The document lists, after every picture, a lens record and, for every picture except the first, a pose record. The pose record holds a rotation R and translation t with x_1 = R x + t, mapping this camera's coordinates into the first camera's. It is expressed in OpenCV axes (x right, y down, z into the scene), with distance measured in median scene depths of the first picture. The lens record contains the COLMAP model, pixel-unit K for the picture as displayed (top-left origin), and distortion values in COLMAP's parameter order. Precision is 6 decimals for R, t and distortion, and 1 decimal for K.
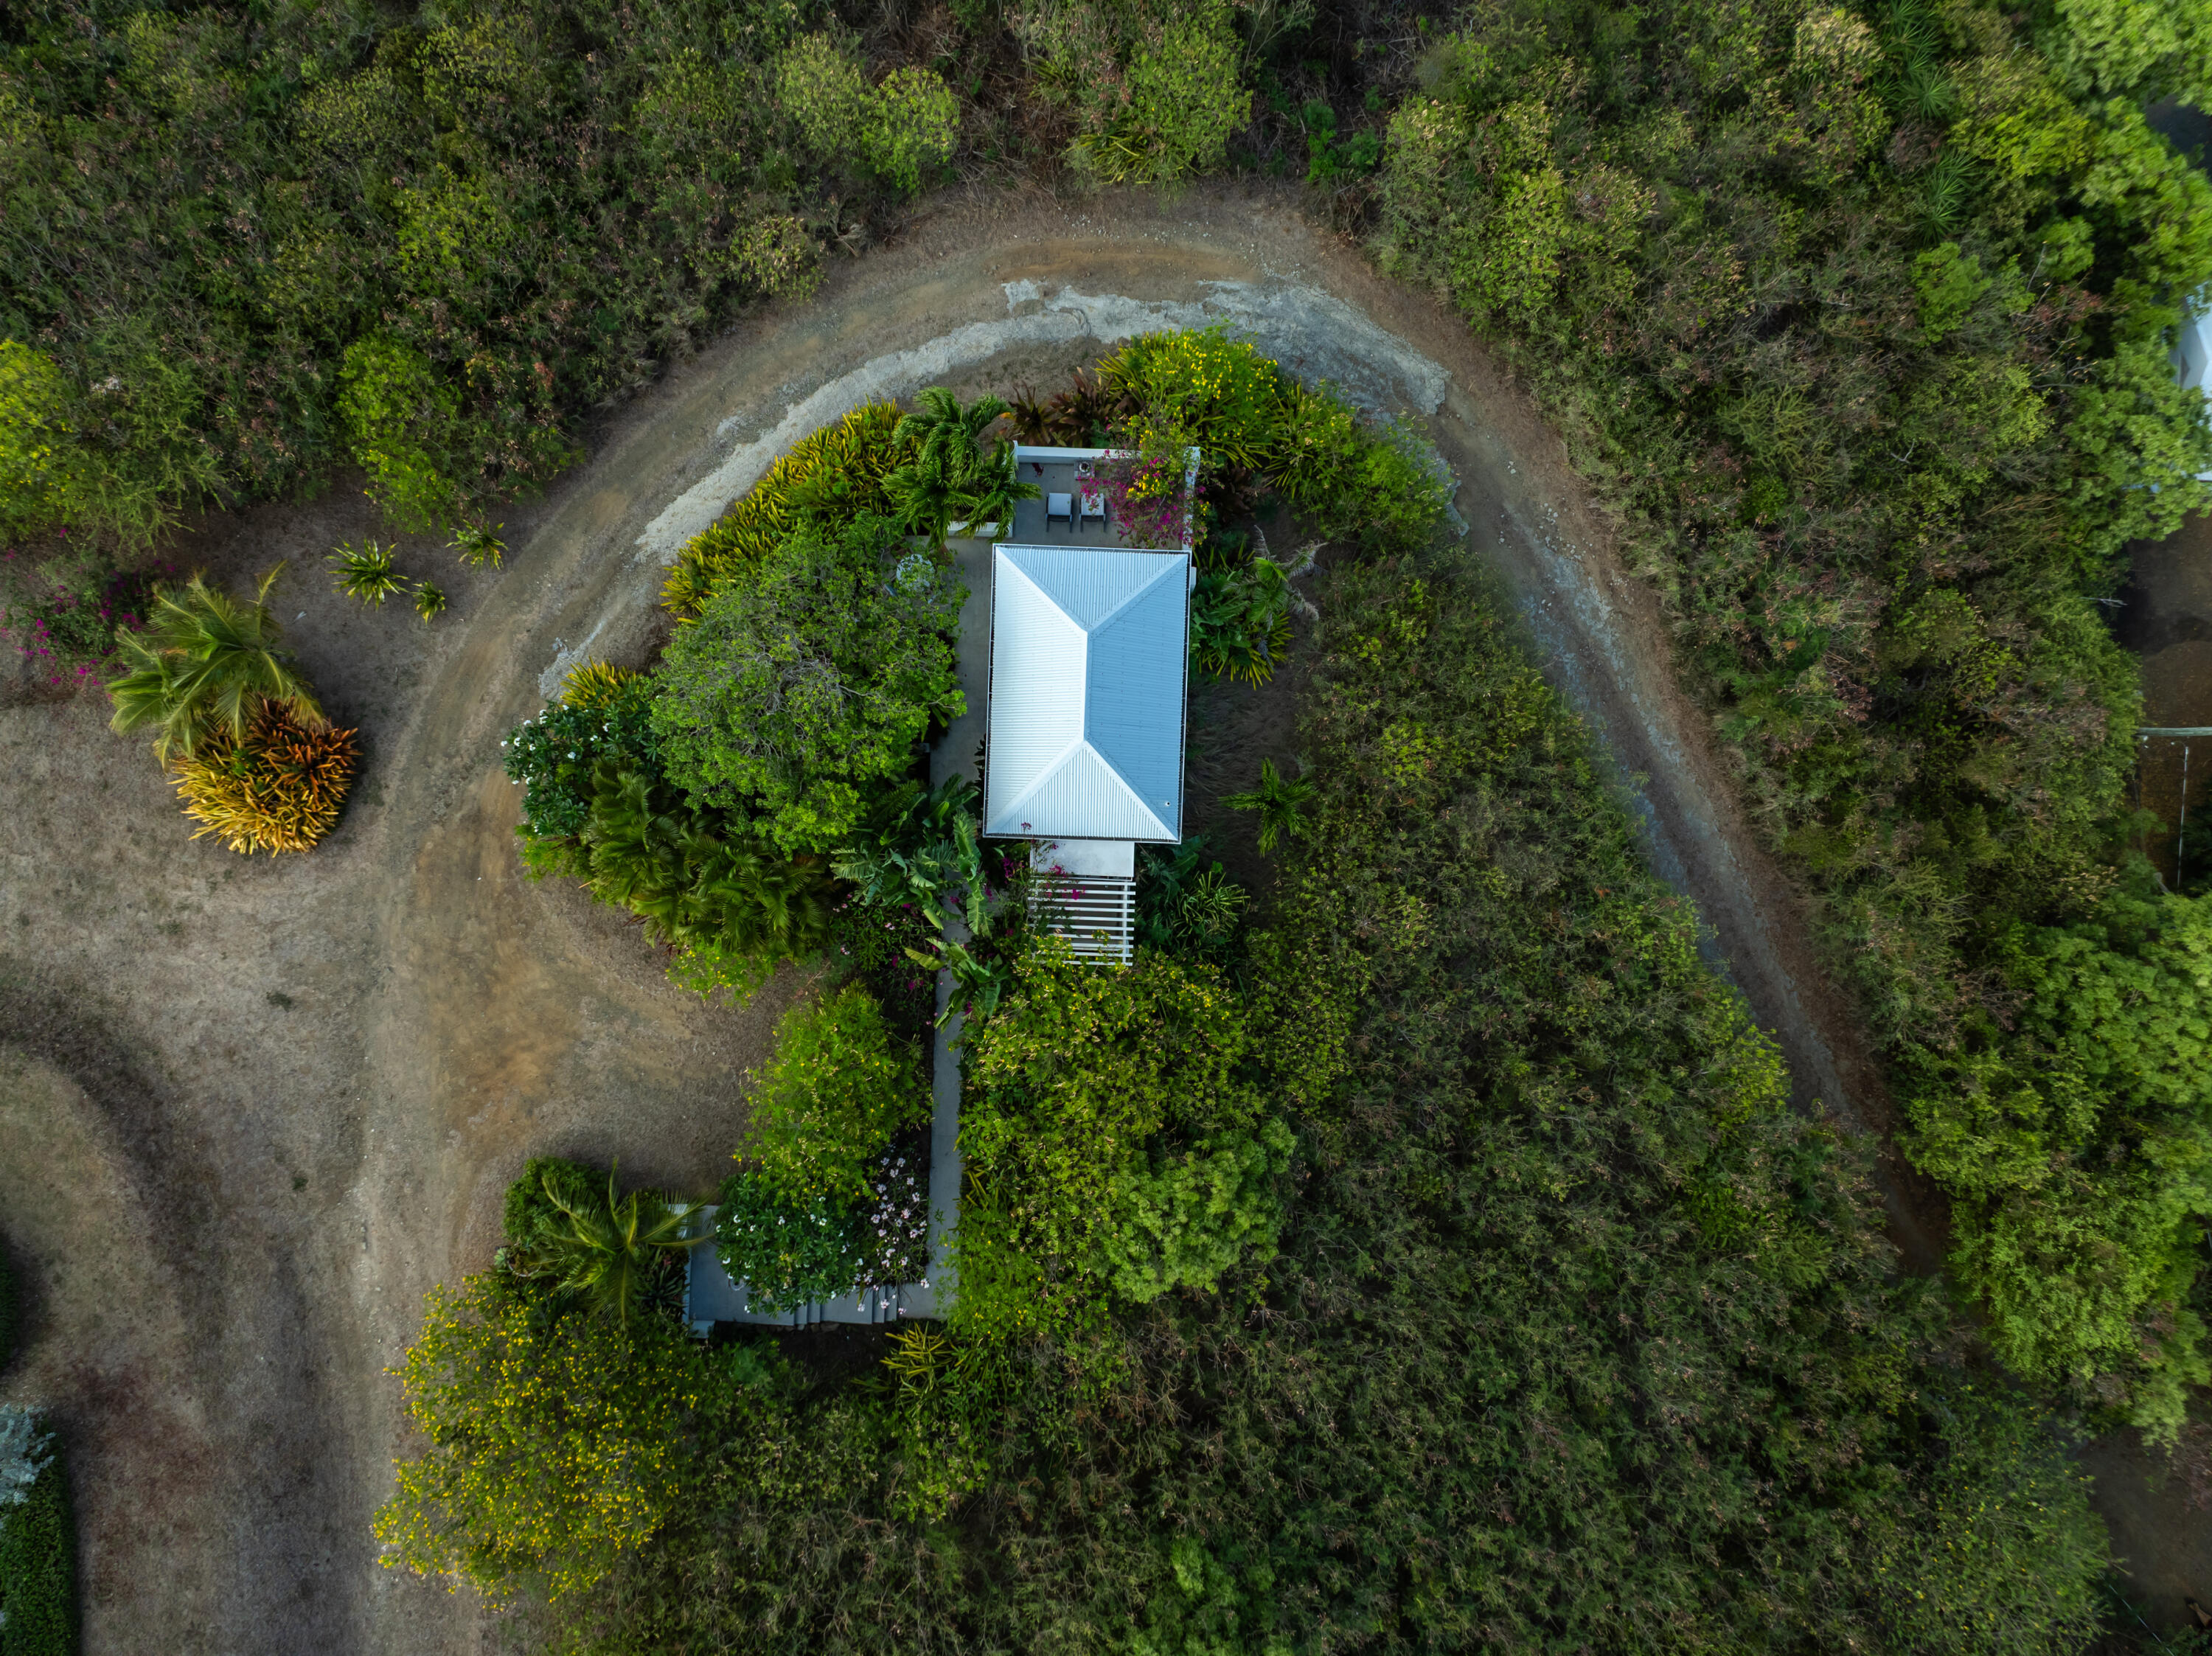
lens RADIAL K [[1554.1, 0, 1108.9], [0, 1554.1, 822.9], [0, 0, 1]] dist [-0.036464, 0.024304]
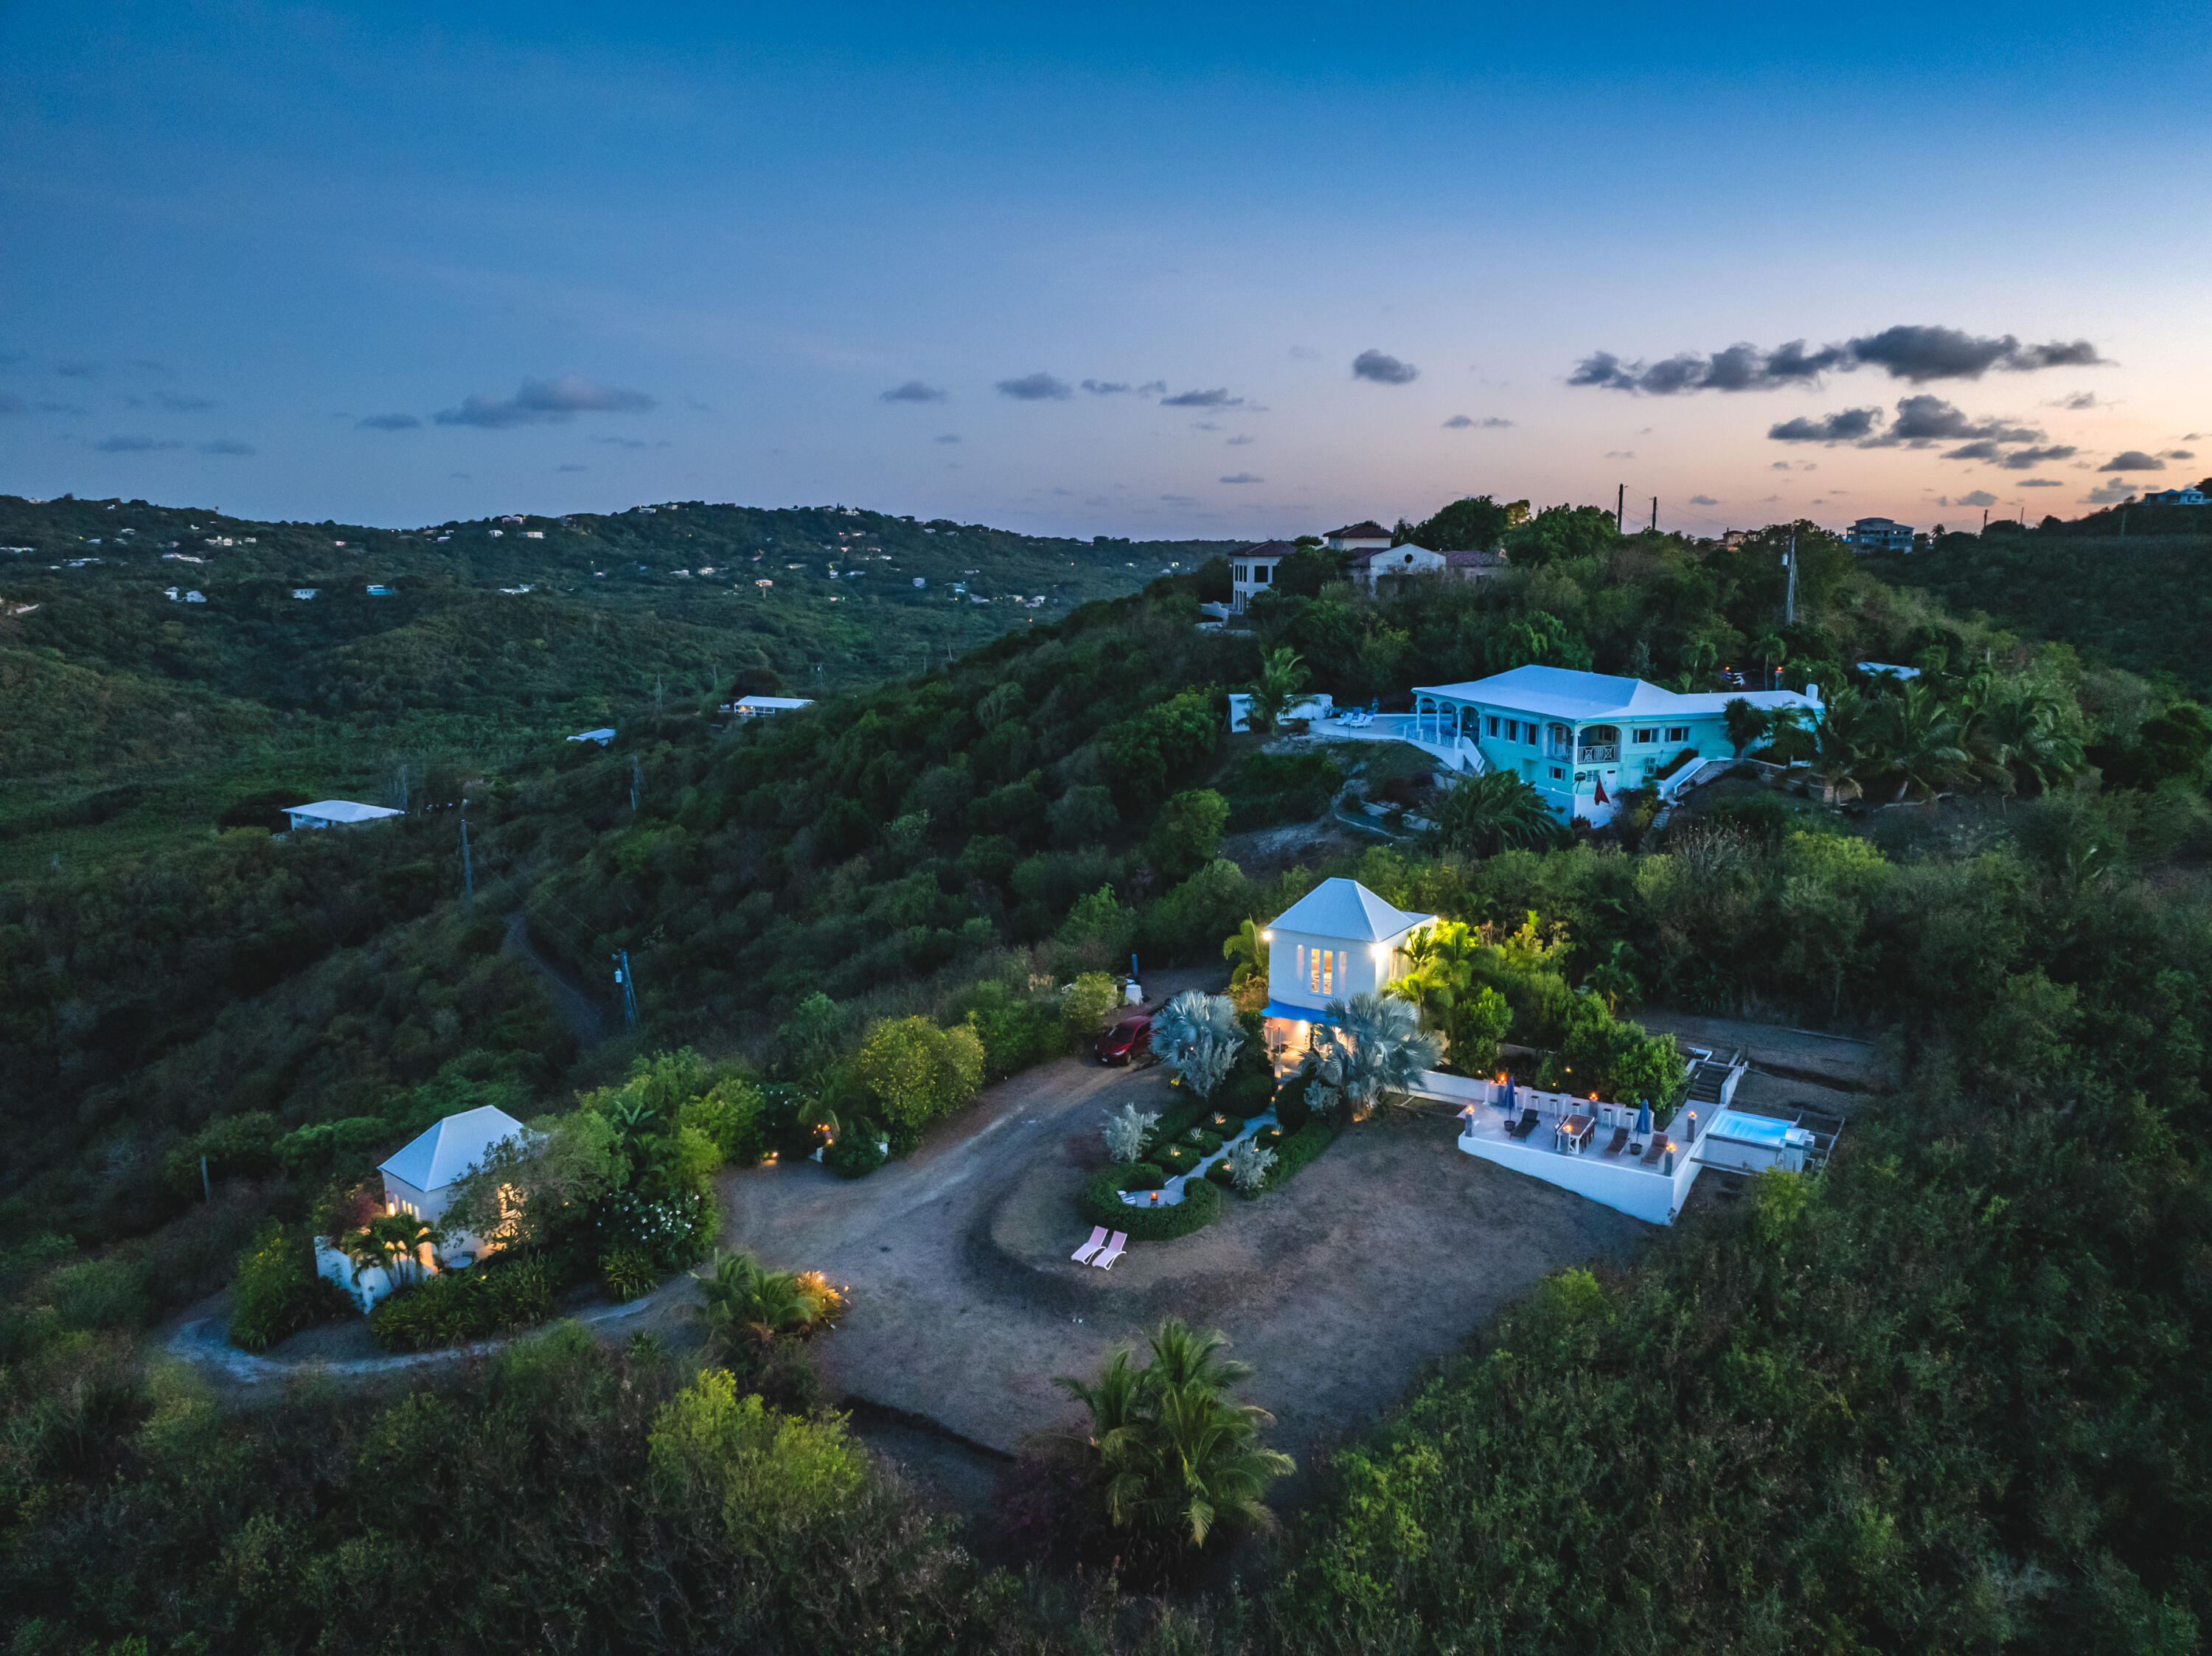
lens RADIAL K [[1552.7, 0, 1108.8], [0, 1552.7, 836.1], [0, 0, 1]] dist [-0.033014, 0.005903]
pose [[-0.781364, -0.102267, 0.615639, -1.764667], [0.623641, -0.164765, 0.764150, -0.981197], [0.023288, 0.981017, 0.192519, 0.223597]]
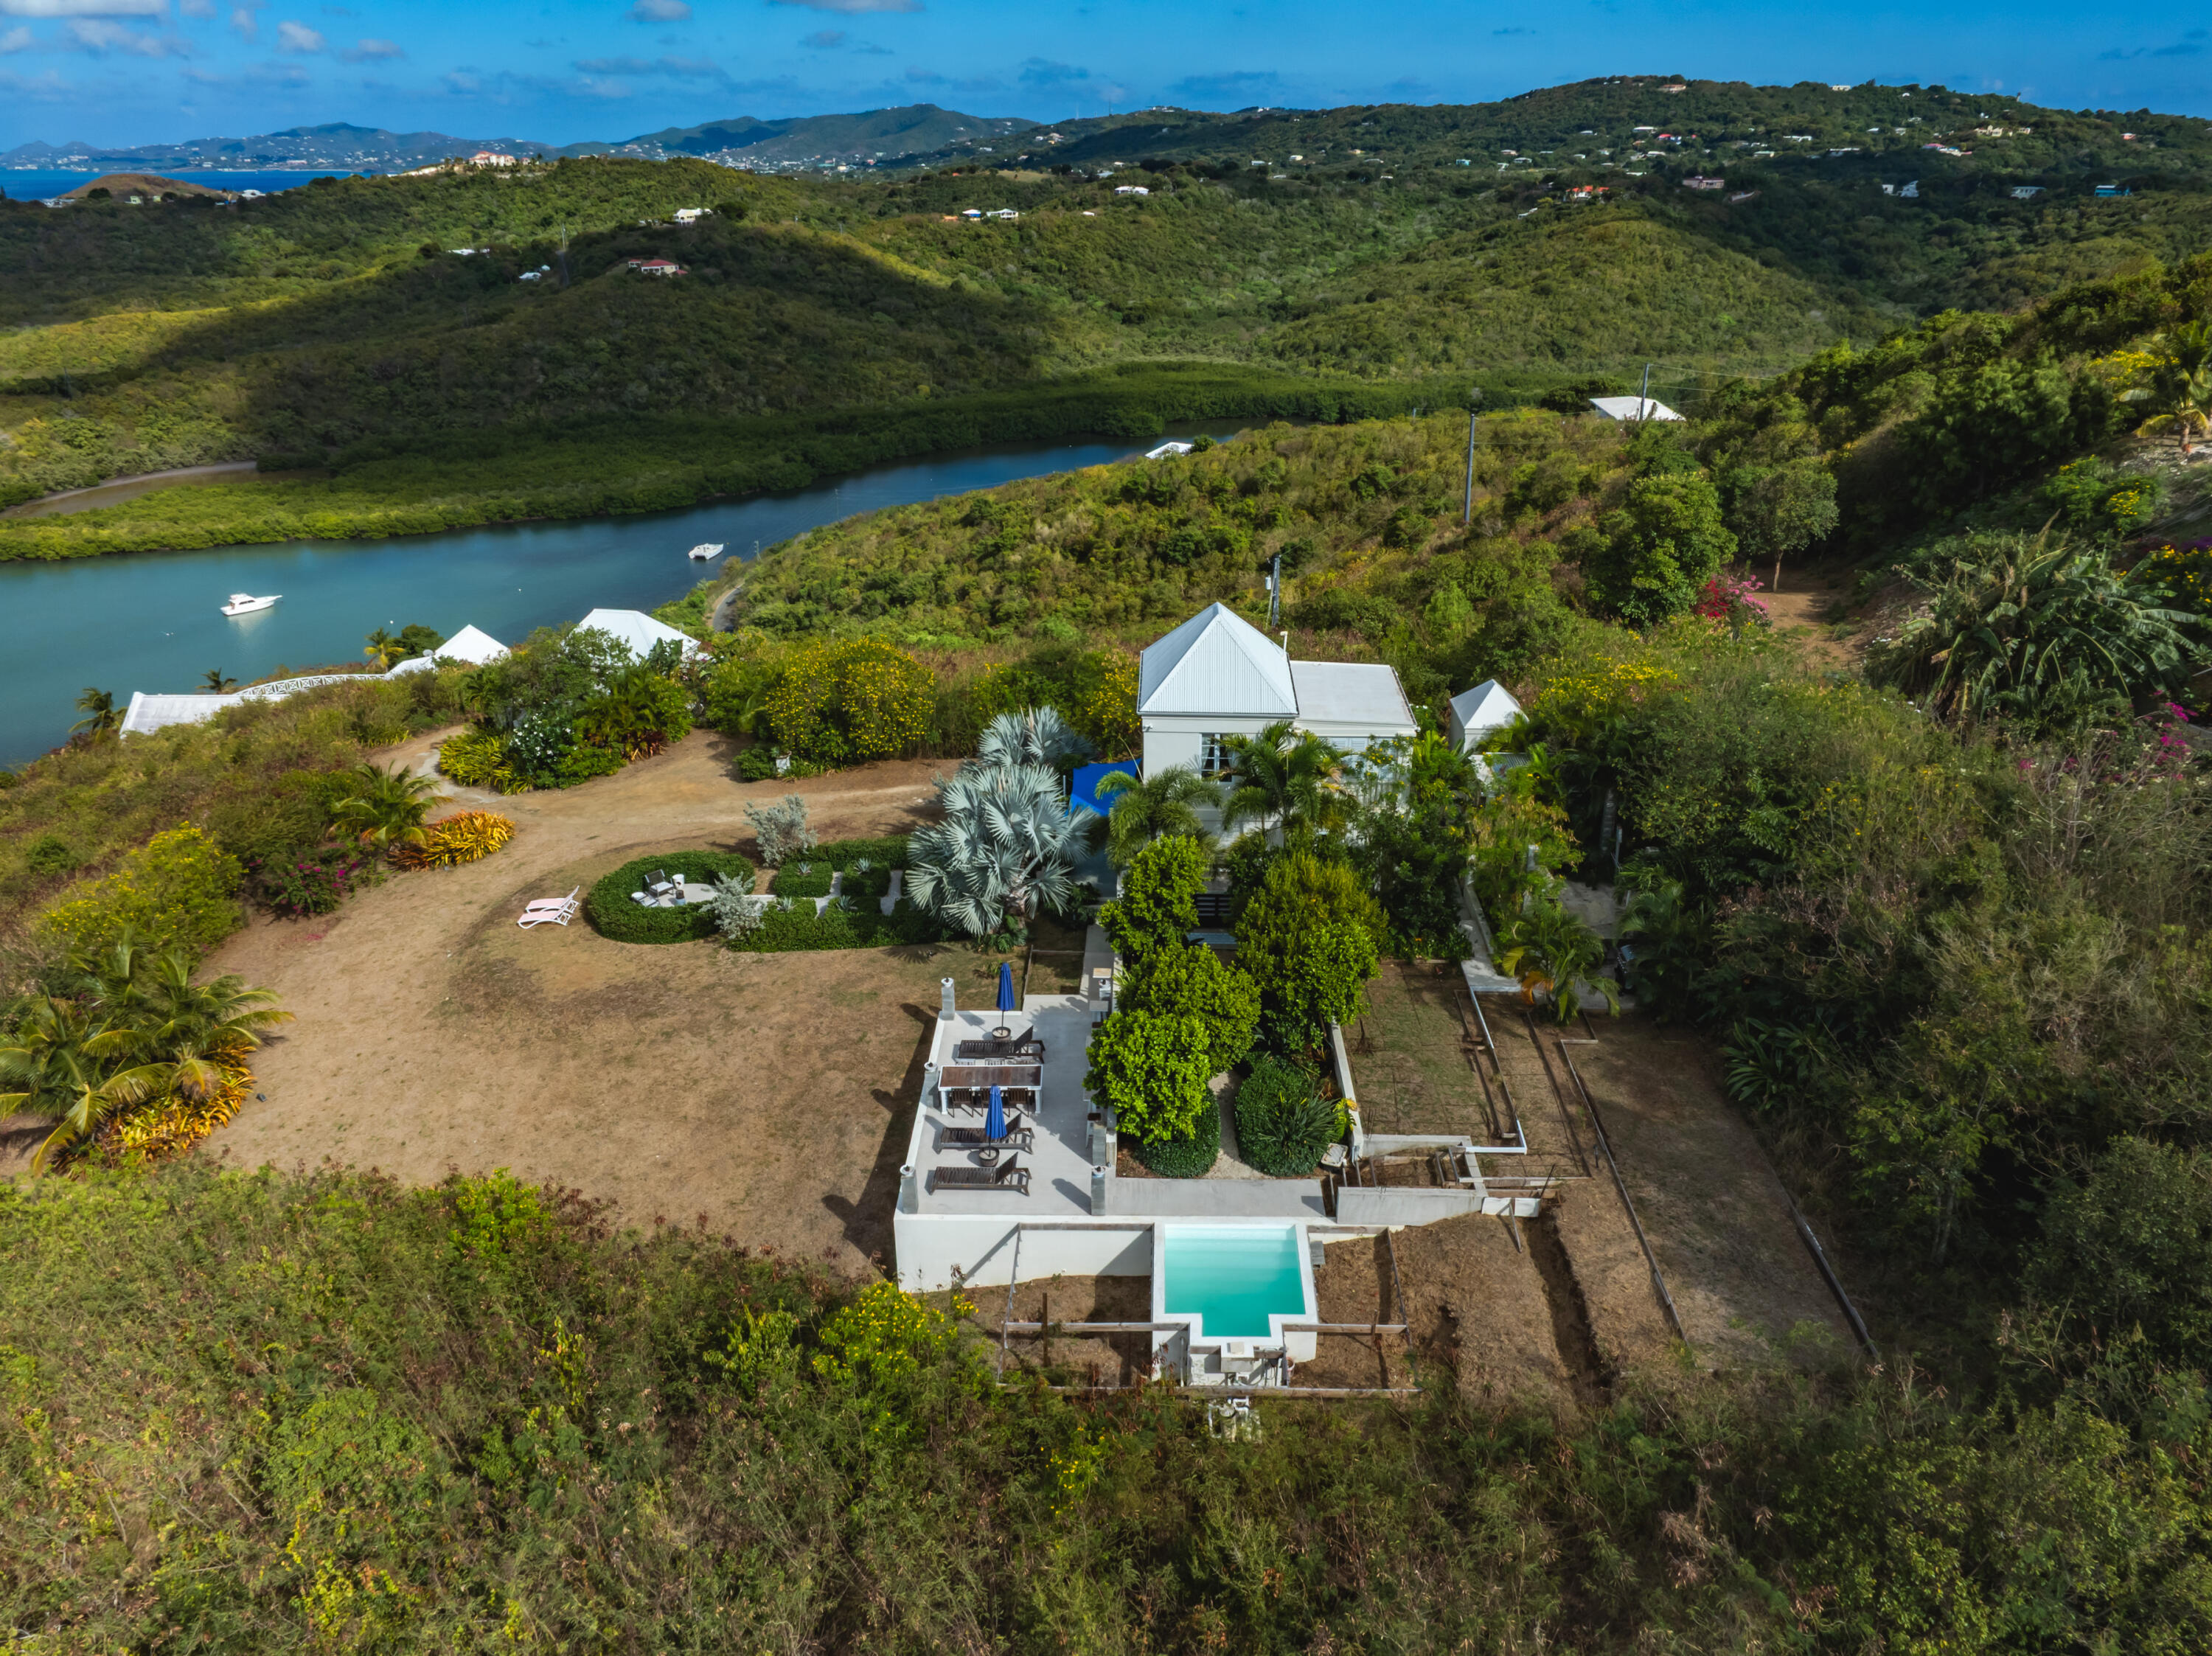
lens RADIAL K [[1544.3, 0, 1116.8], [0, 1544.3, 850.9], [0, 0, 1]] dist [-0.047502, 0.026591]
pose [[0.136194, -0.407285, 0.903089, -1.983452], [0.990507, 0.038856, -0.131854, 0.899795], [0.018612, 0.912474, 0.408711, 0.352464]]
